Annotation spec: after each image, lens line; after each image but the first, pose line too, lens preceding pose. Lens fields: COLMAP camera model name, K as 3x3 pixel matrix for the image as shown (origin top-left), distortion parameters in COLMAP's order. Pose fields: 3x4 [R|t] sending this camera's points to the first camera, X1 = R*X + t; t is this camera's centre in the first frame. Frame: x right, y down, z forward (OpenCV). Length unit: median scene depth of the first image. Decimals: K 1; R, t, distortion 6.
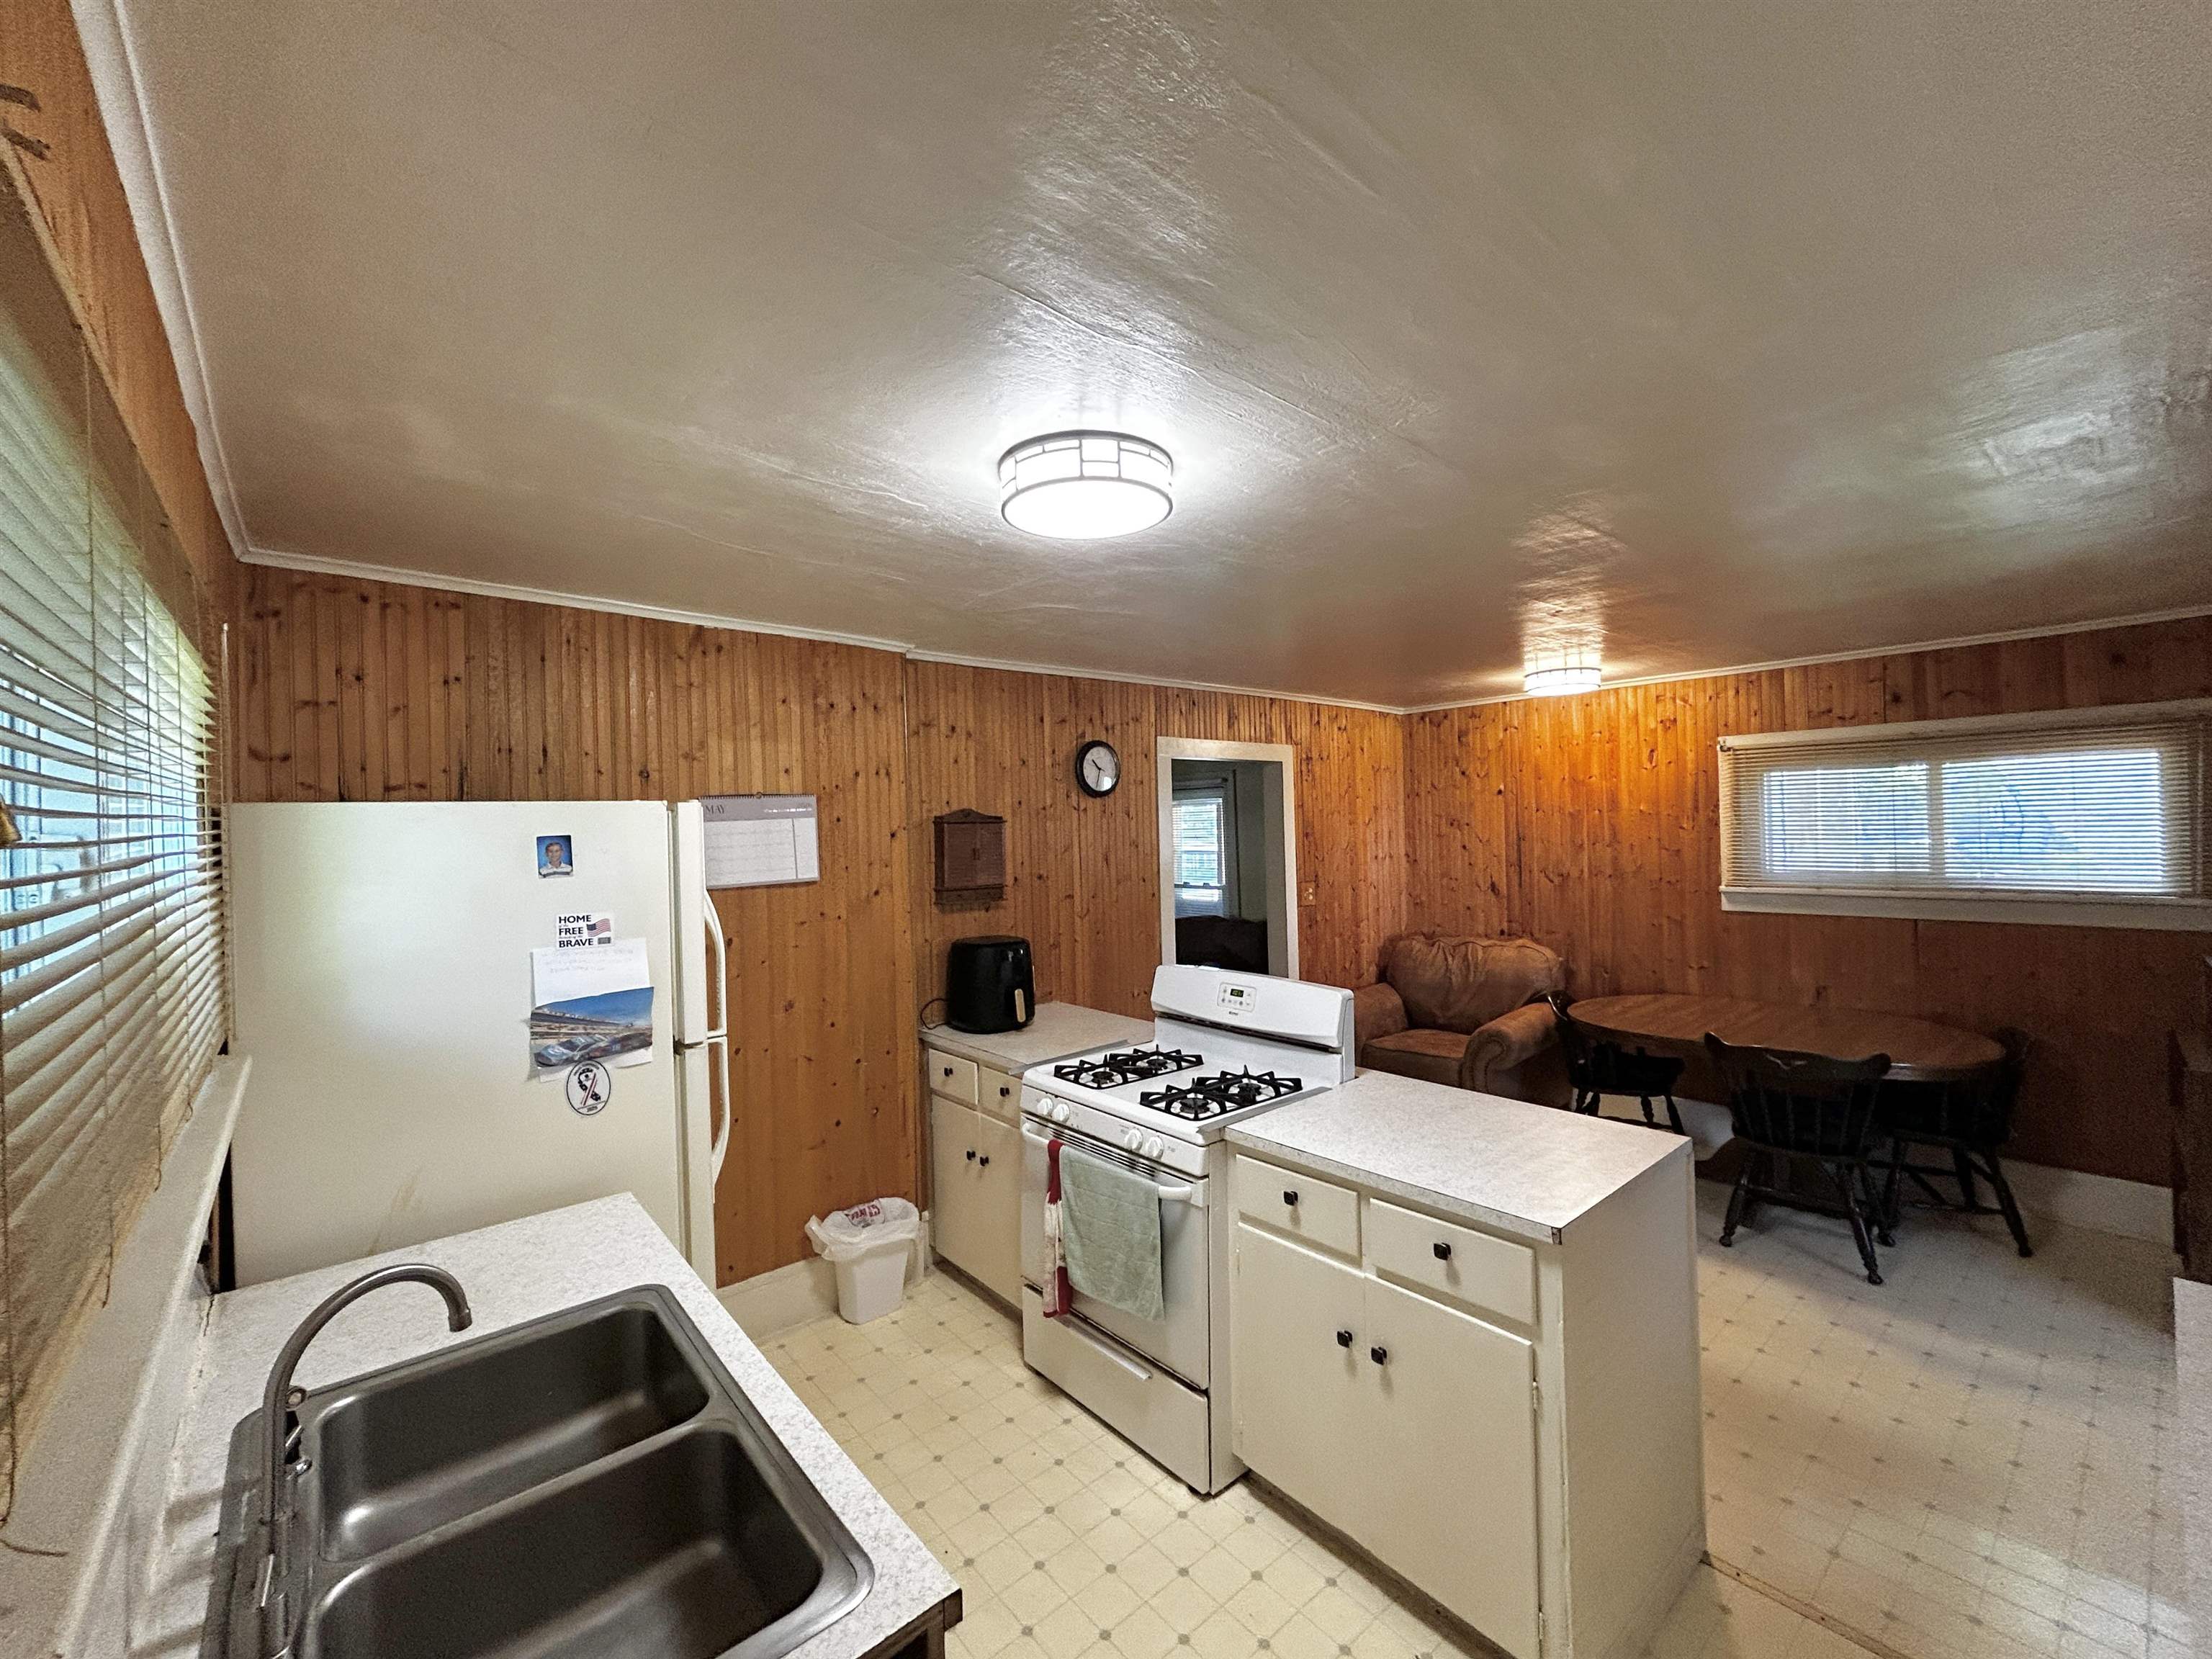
lens RADIAL K [[895.1, 0, 1106.0], [0, 895.1, 829.5], [0, 0, 1]] dist [-0.003313, -0.000151]
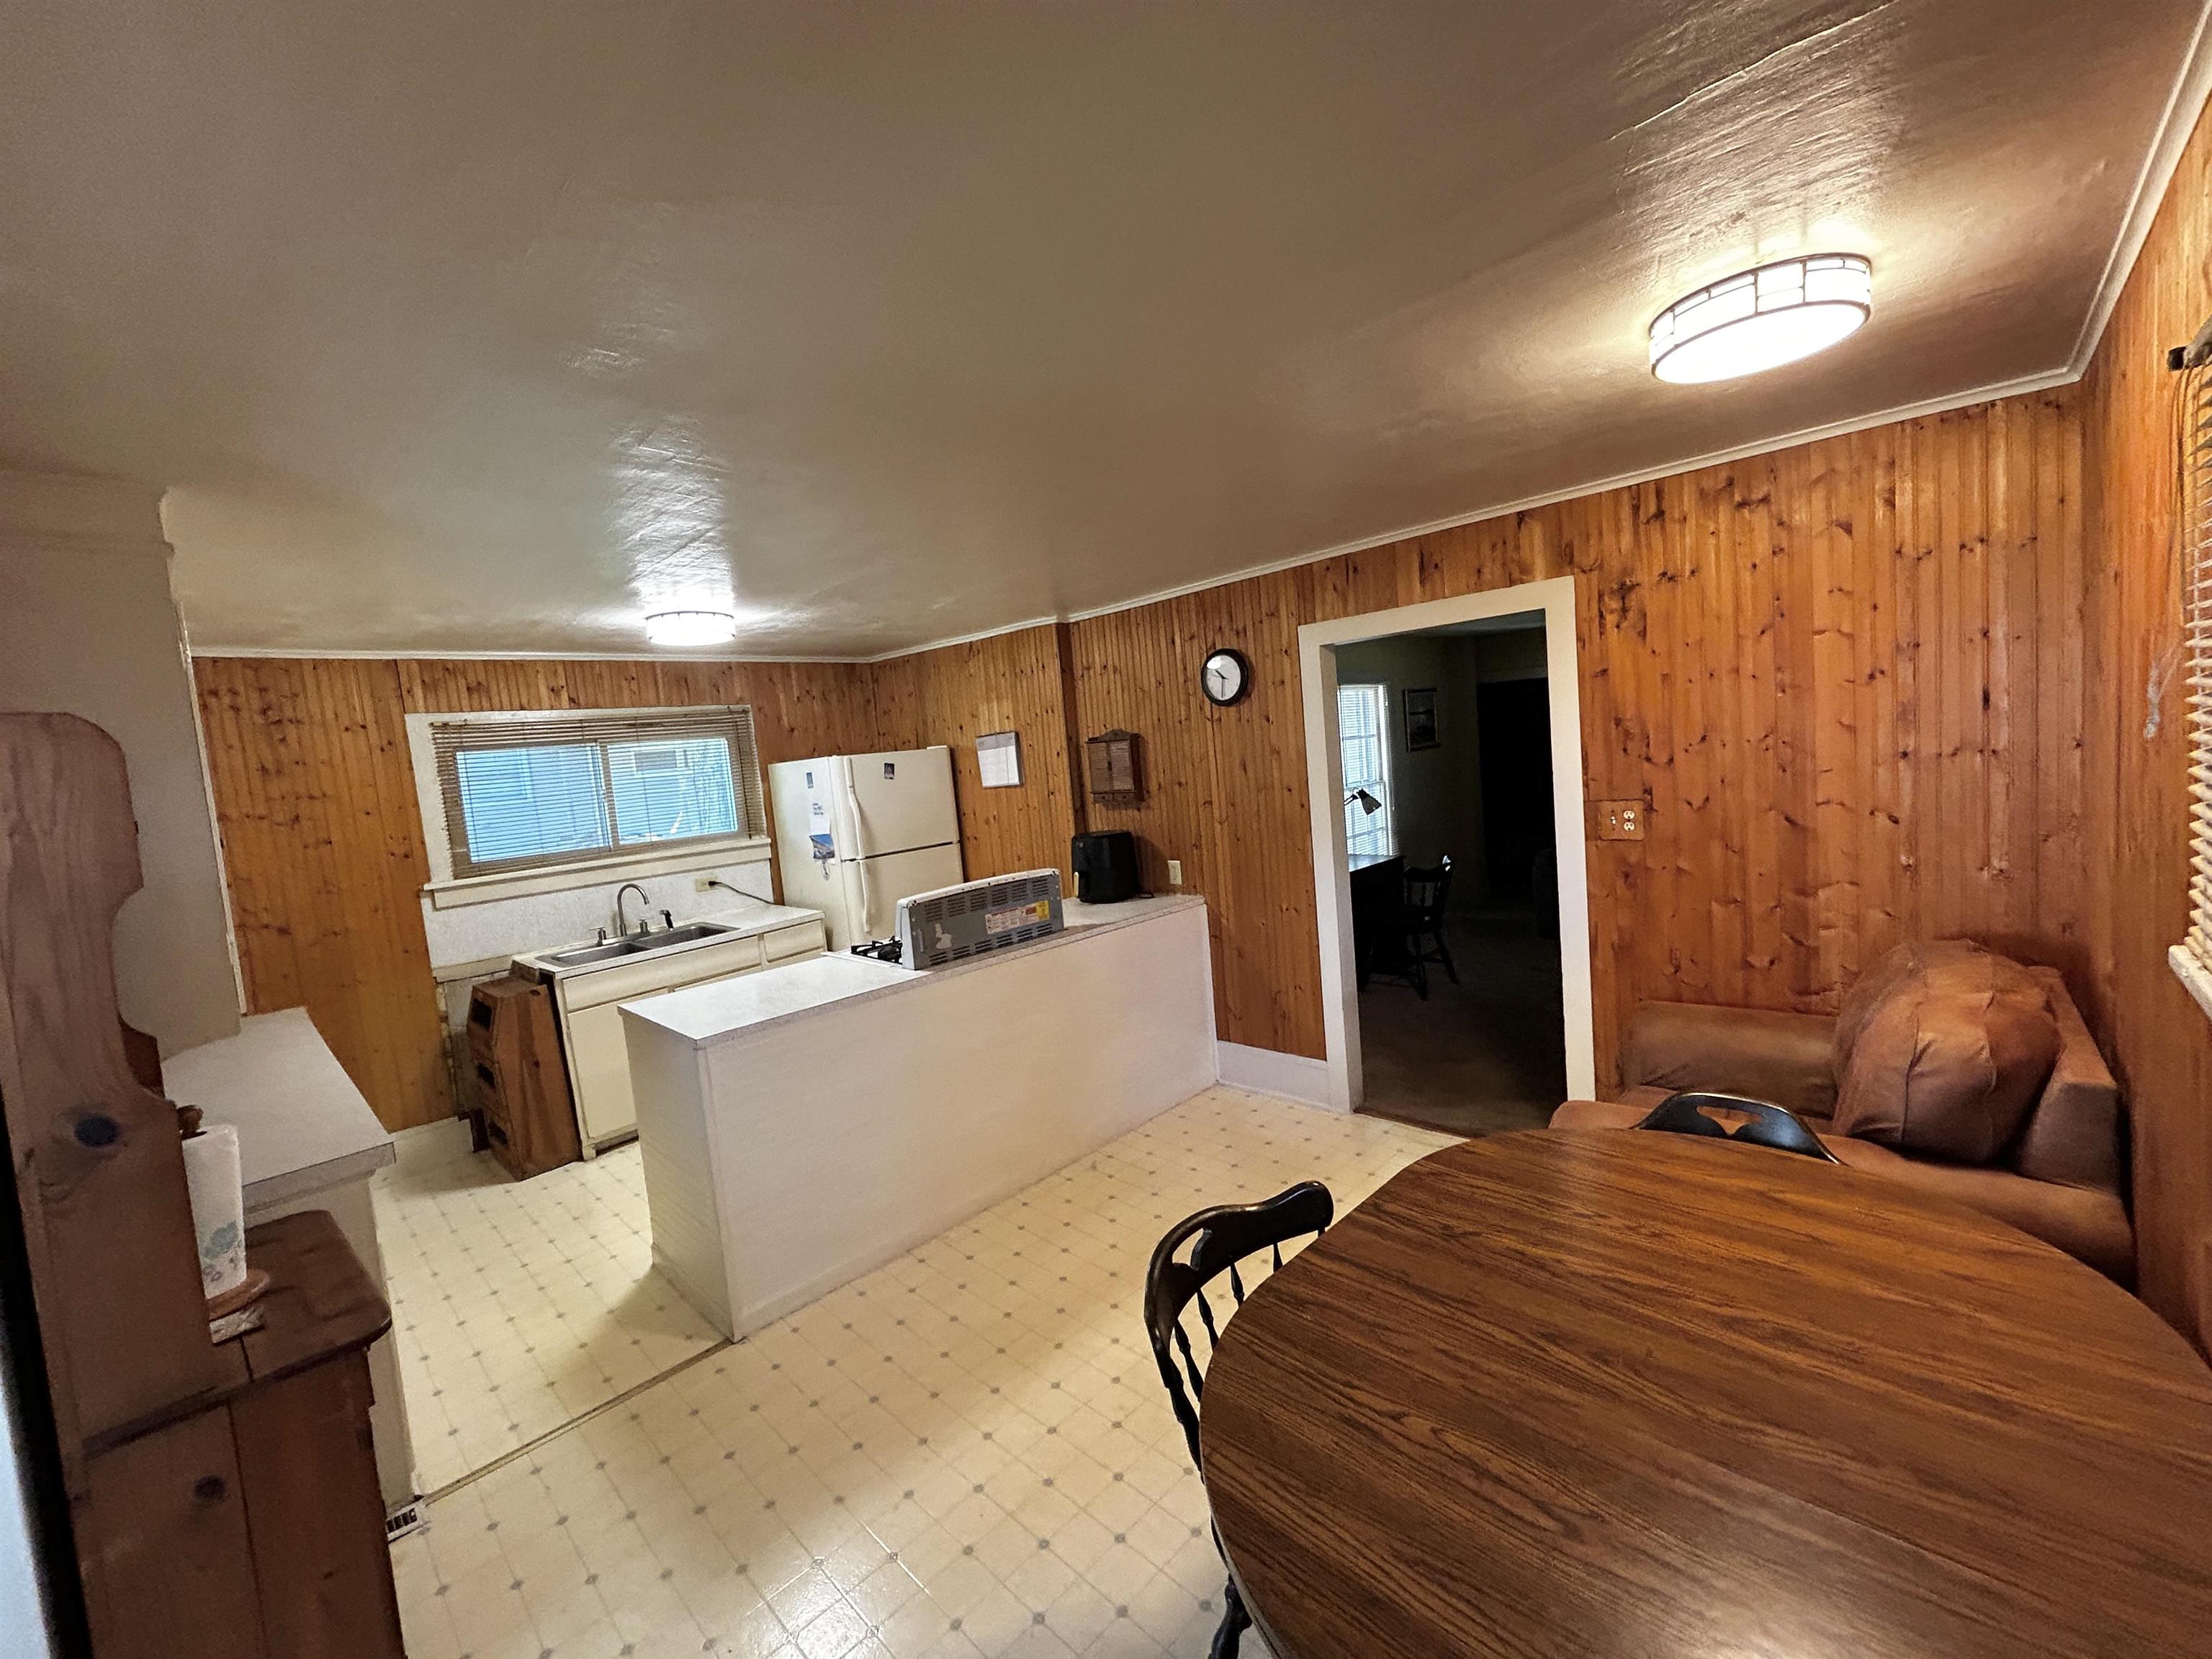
lens RADIAL K [[895.1, 0, 1106.0], [0, 895.1, 829.5], [0, 0, 1]] dist [-0.003313, -0.000151]
pose [[0.098963, 0.100188, -0.990035, 1.007774], [0.082266, 0.990689, 0.108477, -0.019309], [0.991685, -0.092181, 0.089799, 0.777920]]
